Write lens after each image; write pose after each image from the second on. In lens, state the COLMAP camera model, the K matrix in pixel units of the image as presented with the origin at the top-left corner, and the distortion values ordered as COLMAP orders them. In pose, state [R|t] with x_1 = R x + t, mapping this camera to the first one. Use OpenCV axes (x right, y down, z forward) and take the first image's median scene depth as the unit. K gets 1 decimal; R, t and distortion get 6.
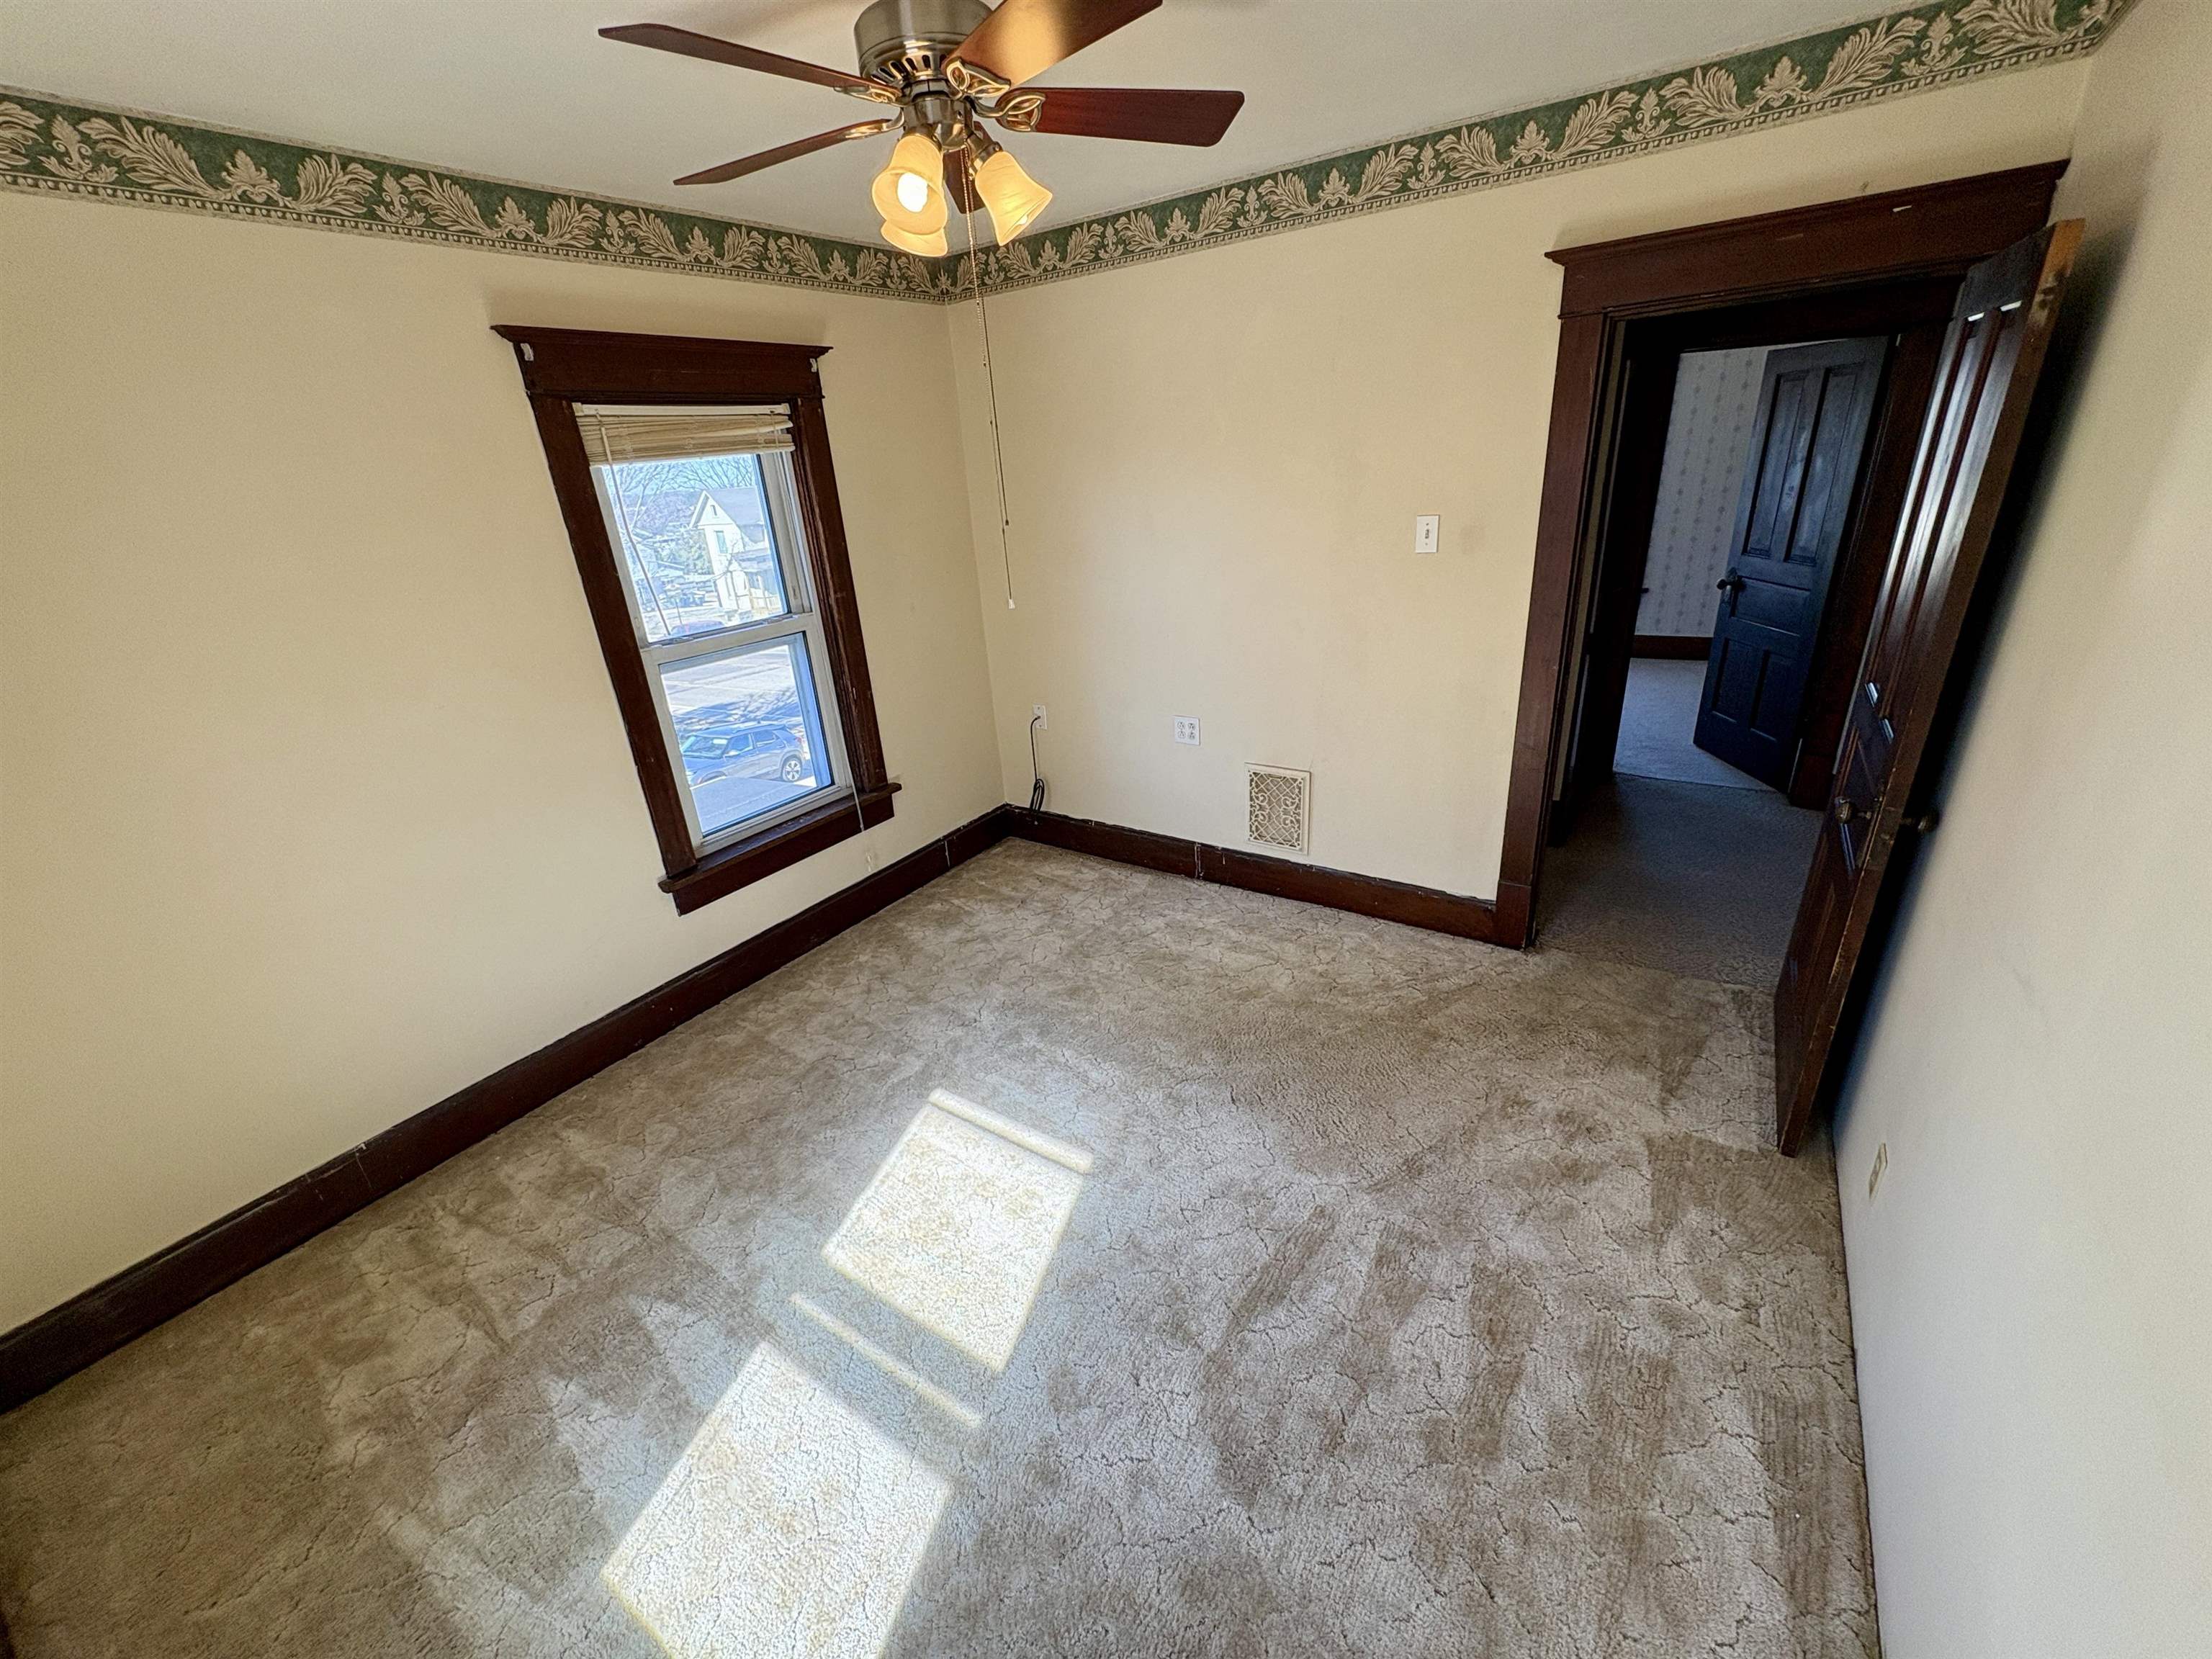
lens RADIAL K [[890.6, 0, 1110.0], [0, 890.6, 825.4], [0, 0, 1]] dist [0.000623, 0.000376]
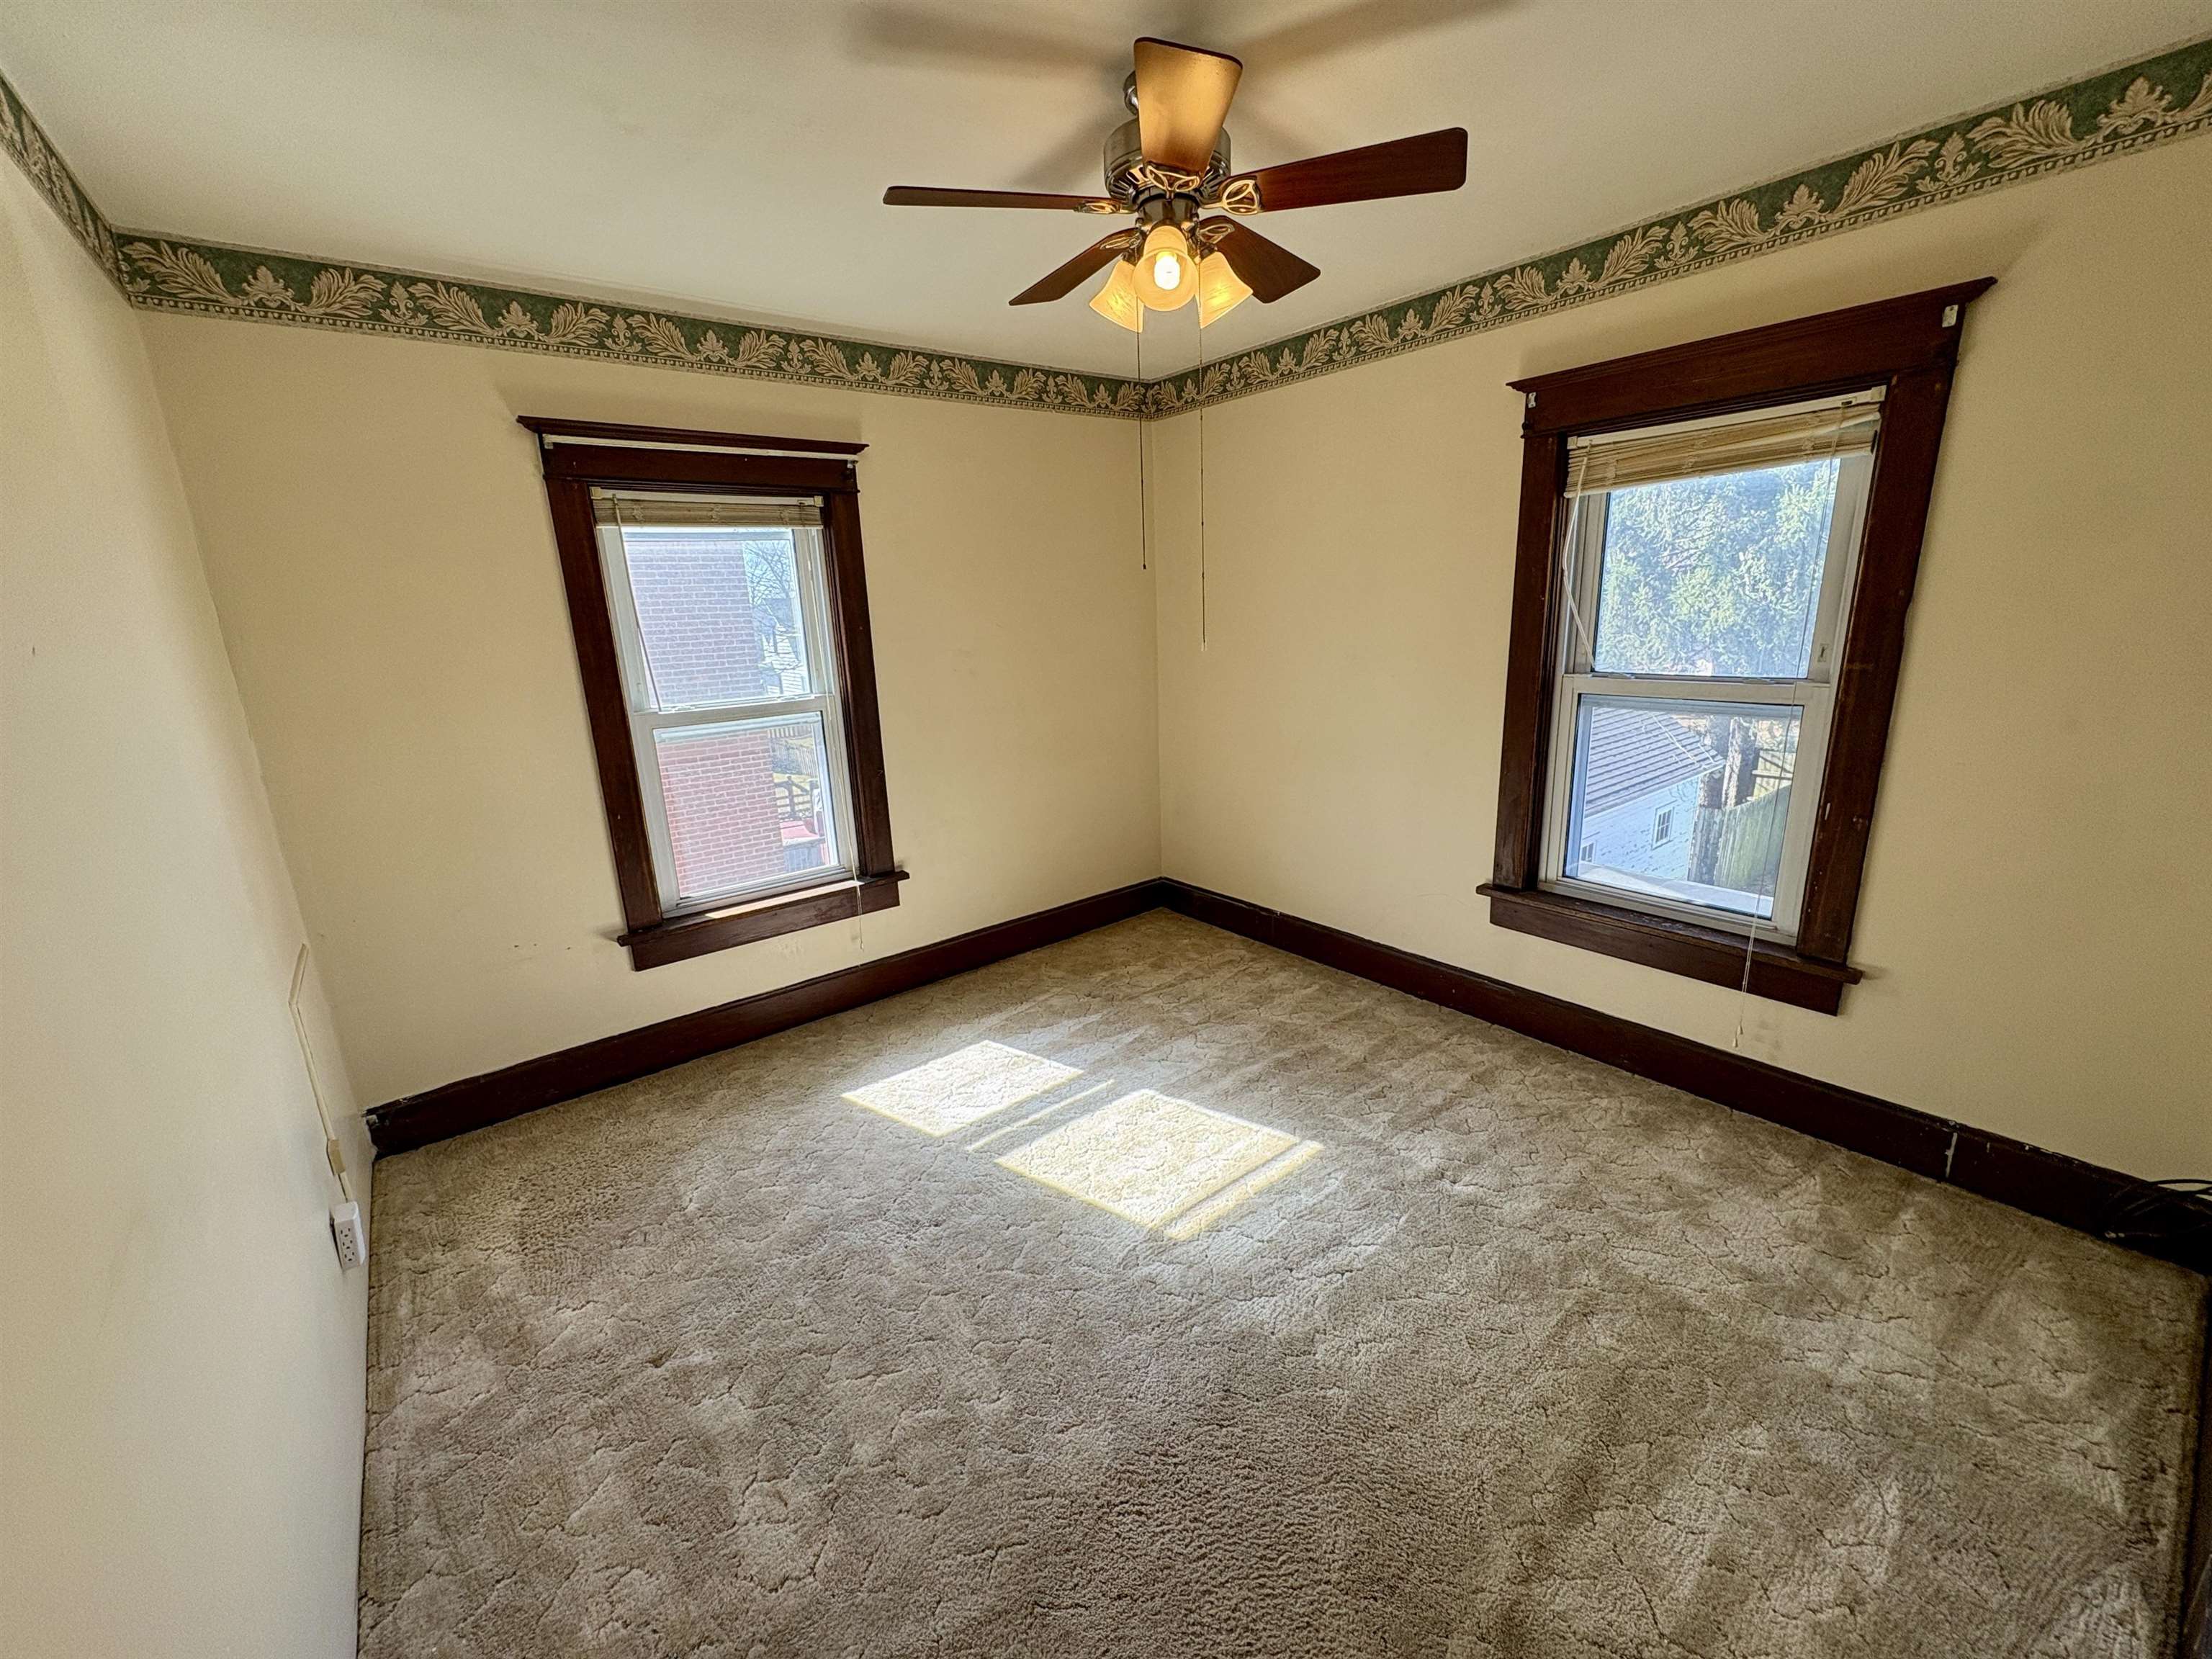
lens RADIAL K [[884.0, 0, 1106.0], [0, 884.0, 829.5], [0, 0, 1]] dist [0.000232, 0.000510]
pose [[-0.301909, 0.313550, -0.900299, 0.666154], [-0.311920, 0.859899, 0.404079, -0.327131], [0.900865, 0.402816, -0.161808, 0.865507]]
